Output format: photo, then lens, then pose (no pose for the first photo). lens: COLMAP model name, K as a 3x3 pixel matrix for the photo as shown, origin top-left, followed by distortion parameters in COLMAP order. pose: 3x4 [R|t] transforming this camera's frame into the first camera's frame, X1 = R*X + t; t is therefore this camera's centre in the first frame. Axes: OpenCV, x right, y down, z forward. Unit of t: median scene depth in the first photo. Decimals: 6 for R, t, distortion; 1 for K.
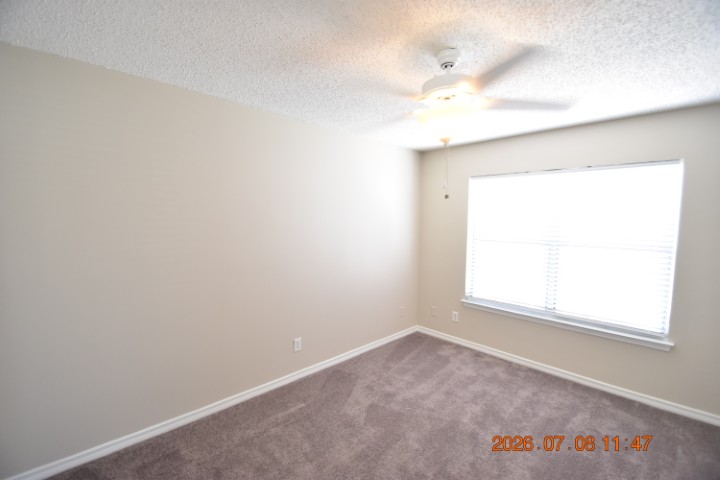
lens RADIAL K [[314.3, 0, 357.0], [0, 314.3, 241.8], [0, 0, 1]] dist [0.003830, -0.009874]
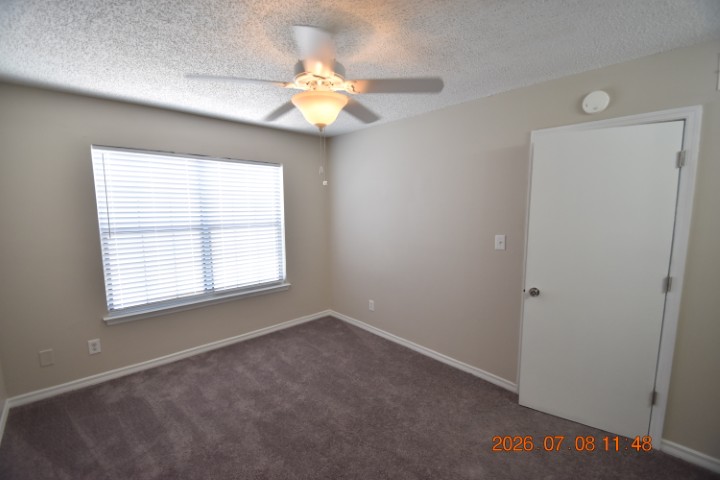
lens RADIAL K [[314.3, 0, 357.0], [0, 314.3, 241.8], [0, 0, 1]] dist [0.003830, -0.009874]
pose [[0.022580, -0.127949, 0.991524, -0.410230], [0.074653, 0.989223, 0.125952, -0.043457], [-0.996954, 0.071176, 0.031888, 0.475996]]
